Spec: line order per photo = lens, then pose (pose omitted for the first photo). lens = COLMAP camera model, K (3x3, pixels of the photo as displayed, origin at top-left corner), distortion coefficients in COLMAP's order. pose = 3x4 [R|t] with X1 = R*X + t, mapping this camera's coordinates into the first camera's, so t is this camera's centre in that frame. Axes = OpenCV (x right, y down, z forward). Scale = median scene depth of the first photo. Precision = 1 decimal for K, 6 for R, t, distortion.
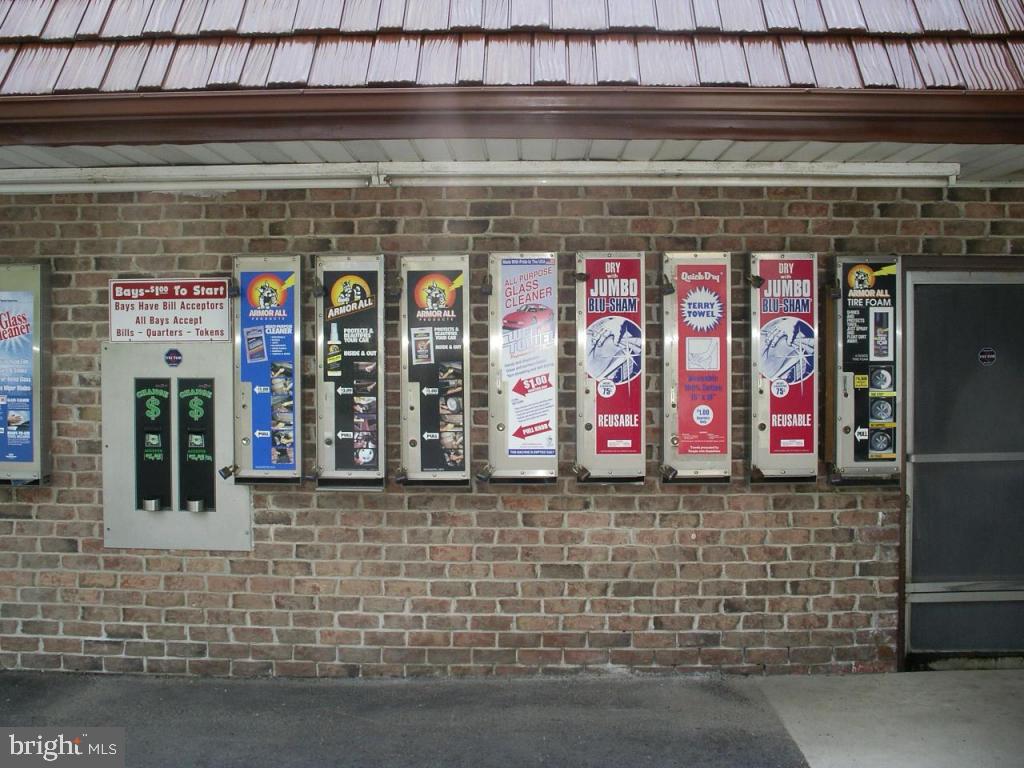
lens RADIAL K [[1080.7, 0, 502.3], [0, 1080.7, 355.1], [0, 0, 1]] dist [-0.150793, 0.000000]
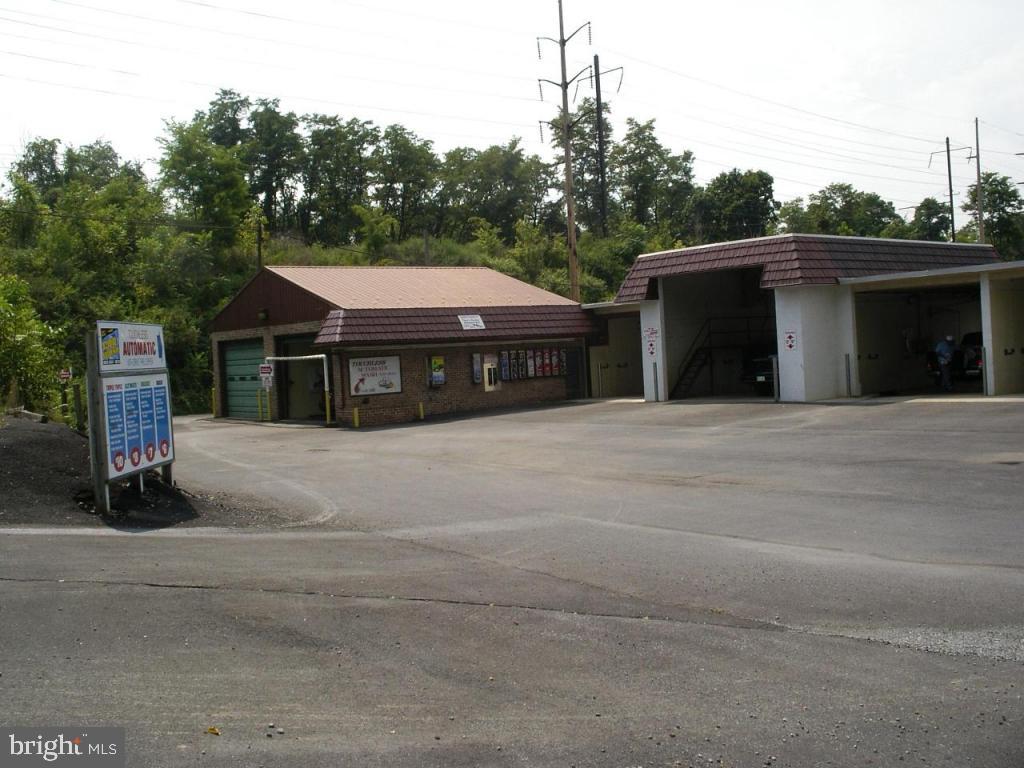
lens RADIAL K [[1080.7, 0, 520.1], [0, 1080.7, 386.2], [0, 0, 1]] dist [-0.150793, 0.000000]
pose [[0.759224, -0.065744, 0.647501, -5.216681], [0.065895, 0.997537, 0.024021, -0.020148], [-0.647486, 0.024429, 0.761686, -5.046985]]
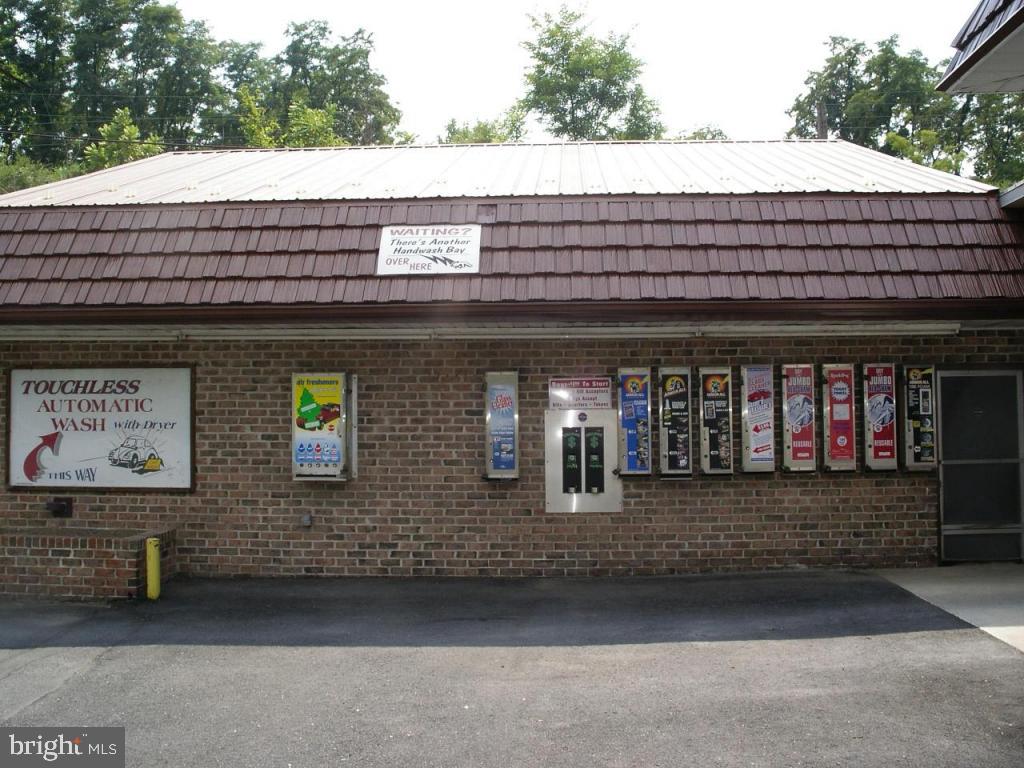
lens RADIAL K [[1080.7, 0, 509.0], [0, 1080.7, 376.7], [0, 0, 1]] dist [-0.150793, 0.000000]
pose [[0.999642, -0.009959, -0.024827, -0.403861], [0.008741, 0.998775, -0.048700, 0.025108], [0.025281, 0.048465, 0.998505, -1.081056]]
